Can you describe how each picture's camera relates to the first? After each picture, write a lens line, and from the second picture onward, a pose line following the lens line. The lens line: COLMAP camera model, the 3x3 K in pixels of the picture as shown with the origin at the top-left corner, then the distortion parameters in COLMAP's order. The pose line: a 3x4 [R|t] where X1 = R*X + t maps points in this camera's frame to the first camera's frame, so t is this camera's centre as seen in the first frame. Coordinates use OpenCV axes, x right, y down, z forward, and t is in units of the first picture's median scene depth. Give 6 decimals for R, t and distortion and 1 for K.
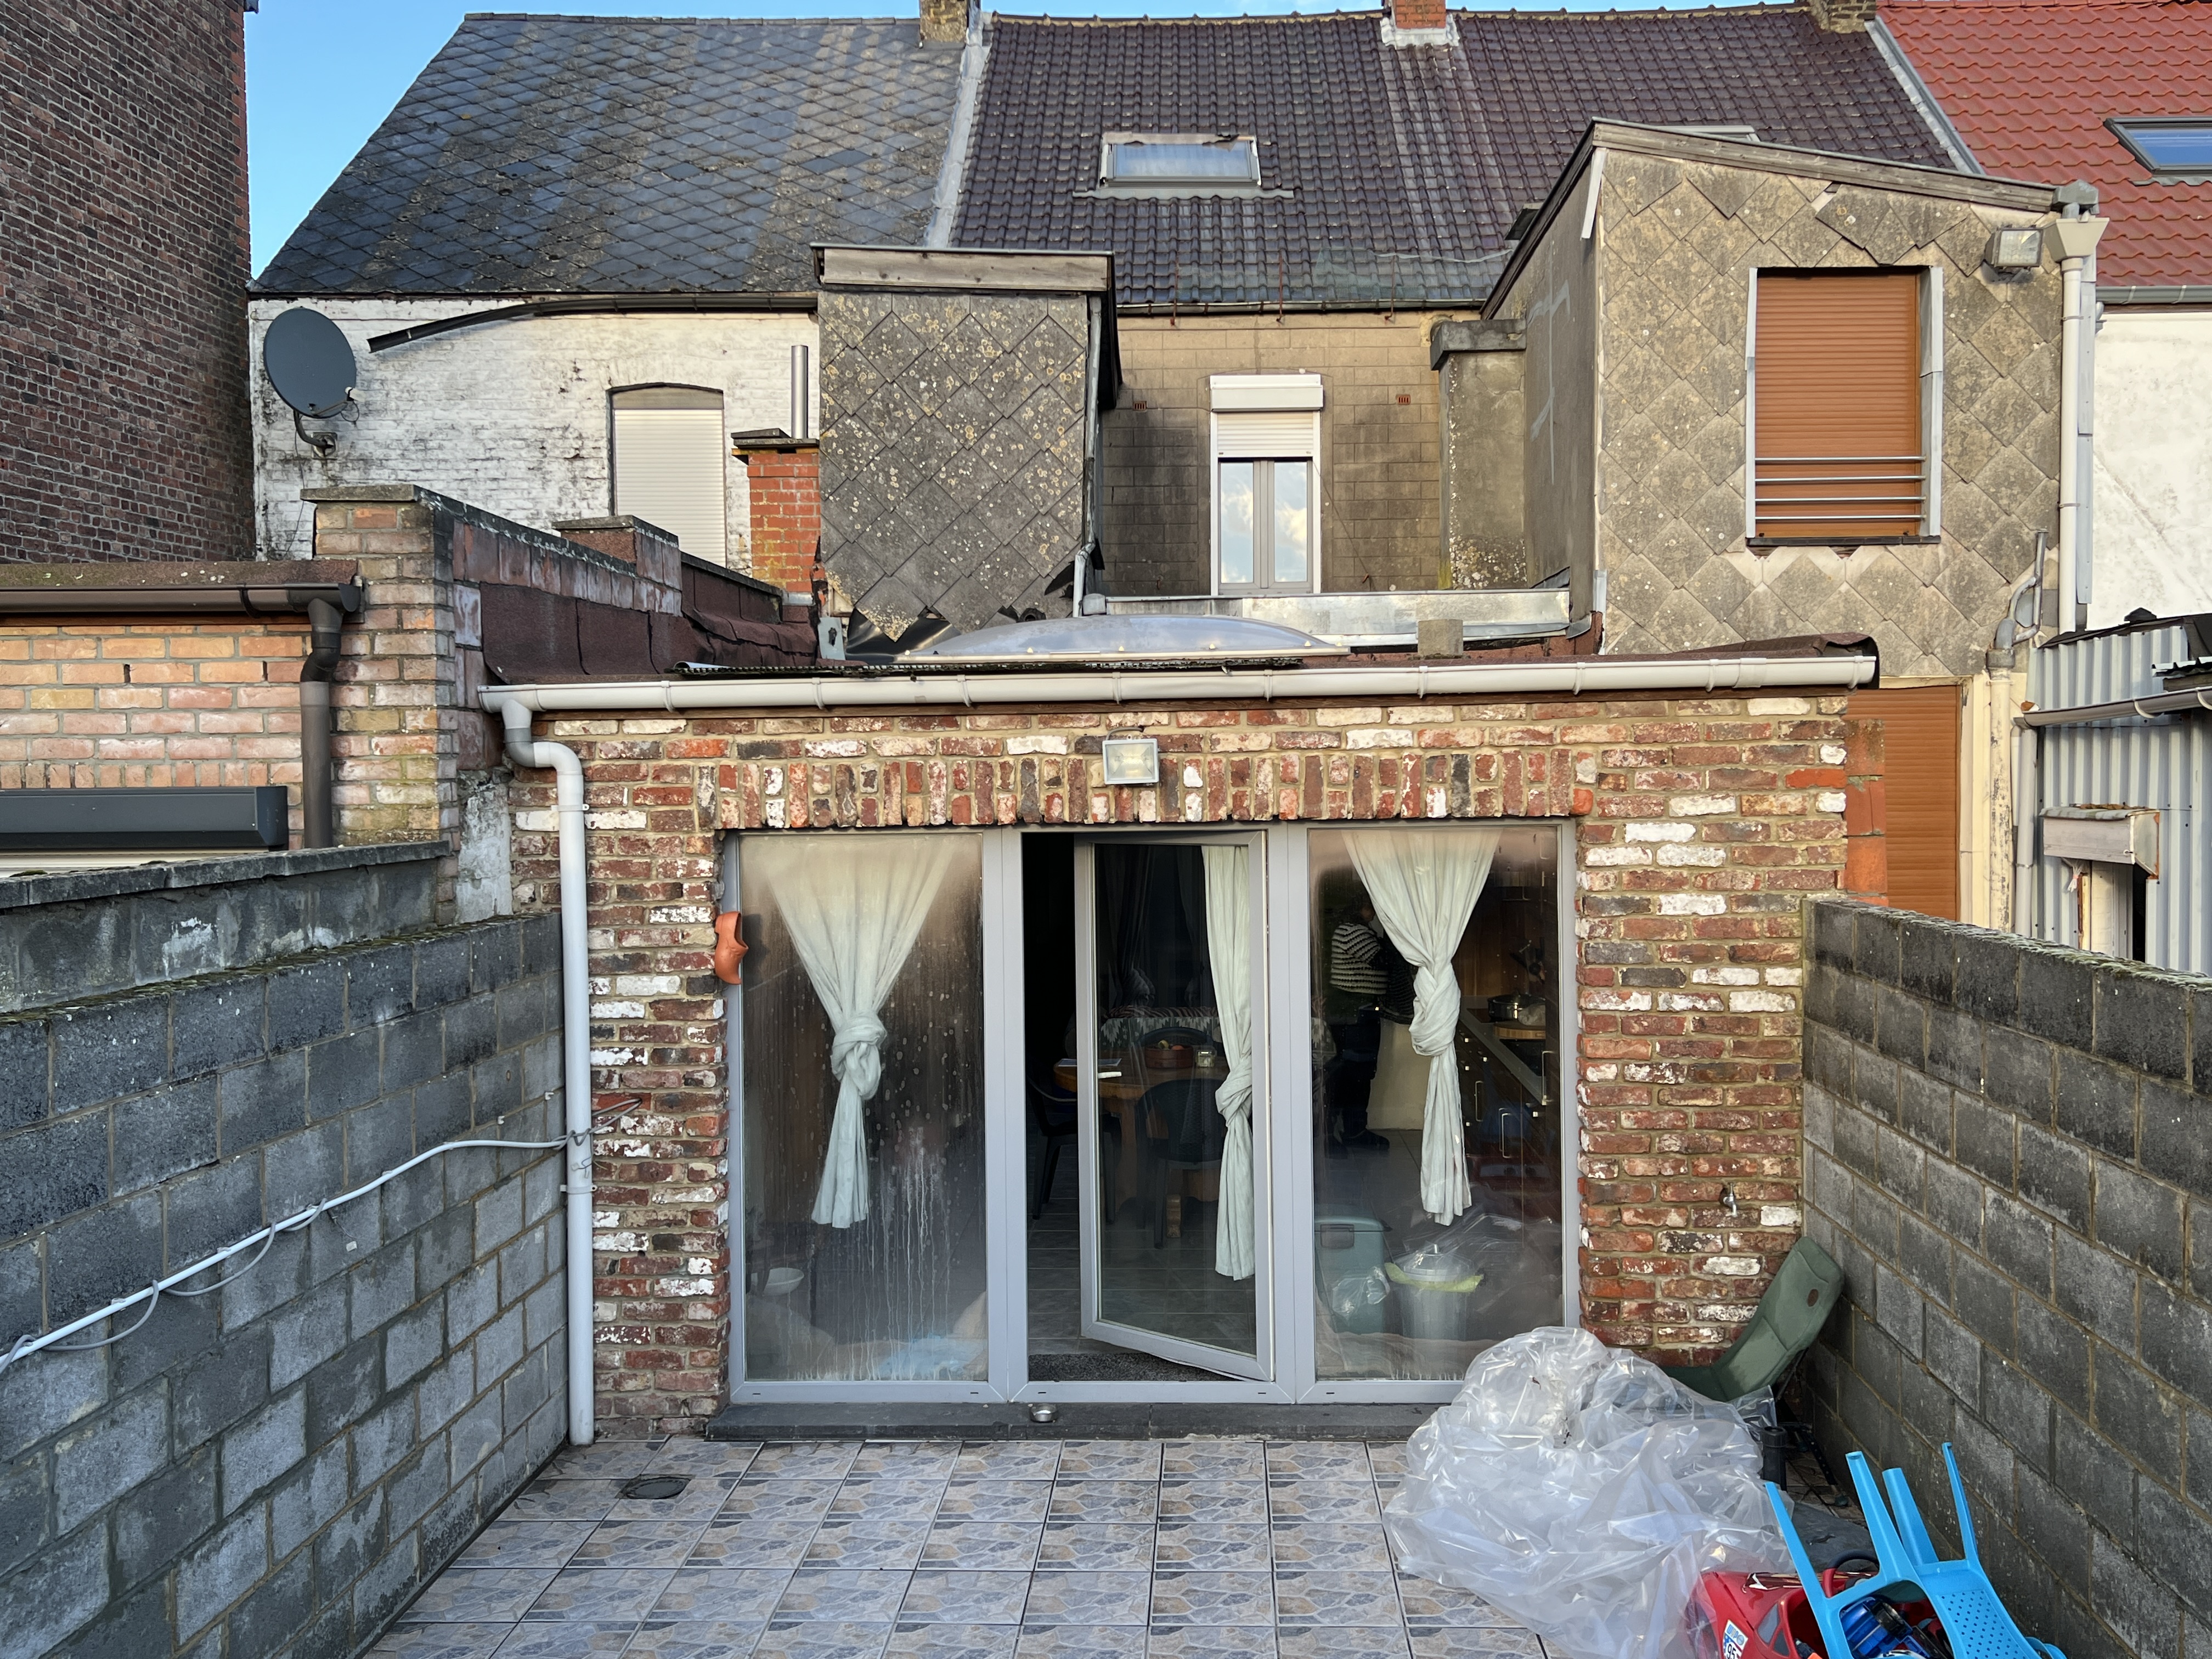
lens RADIAL K [[1855.9, 0, 1127.3], [0, 1855.9, 825.9], [0, 0, 1]] dist [0.108121, -0.209627]
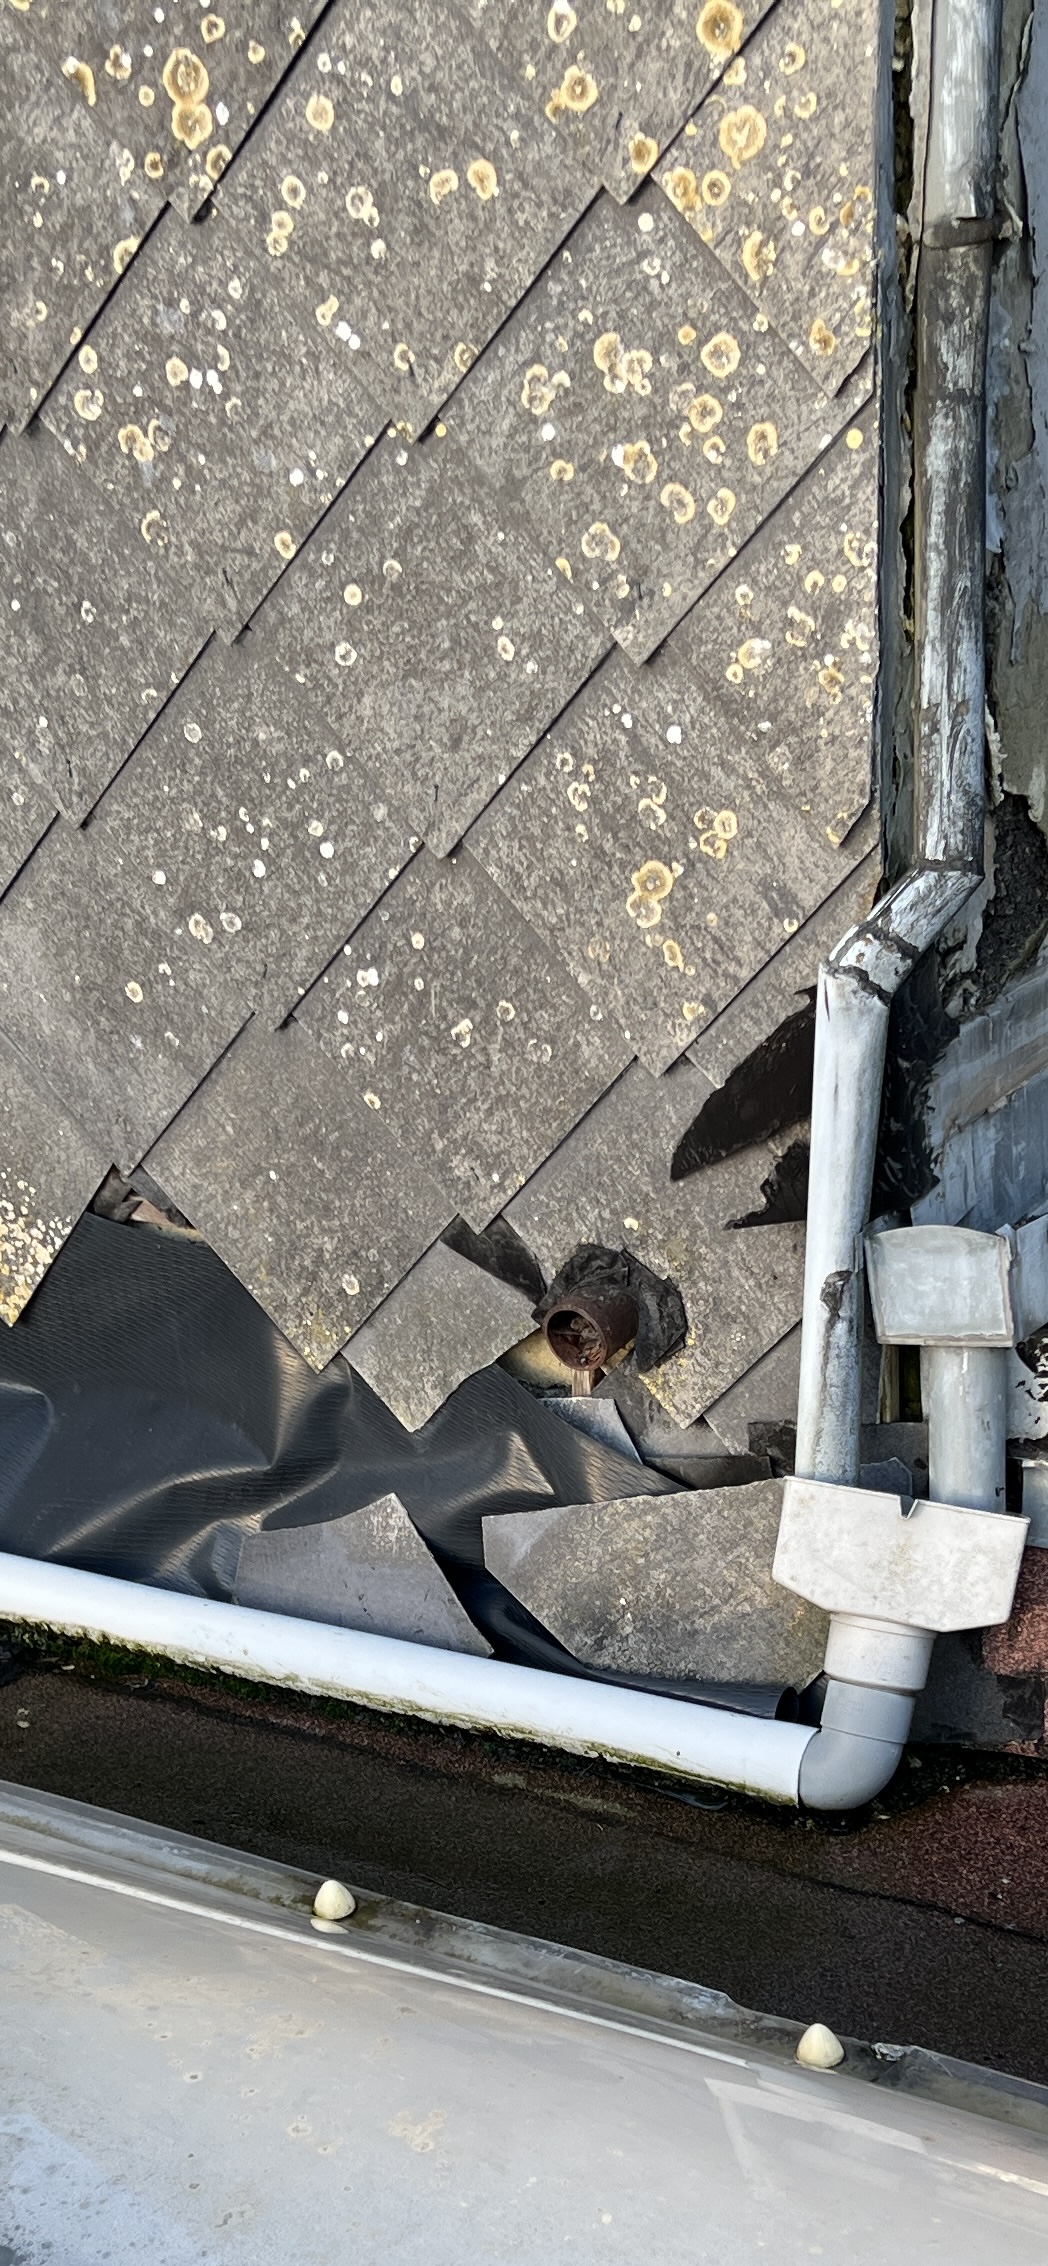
lens RADIAL K [[2995.1, 0, 503.0], [0, 2995.1, 1542.7], [0, 0, 1]] dist [0.168000, -0.464670]
pose [[0.844856, 0.165572, -0.508728, 0.062398], [0.048781, 0.923103, 0.381447, -0.151696], [0.532765, -0.347084, 0.771812, 0.606909]]
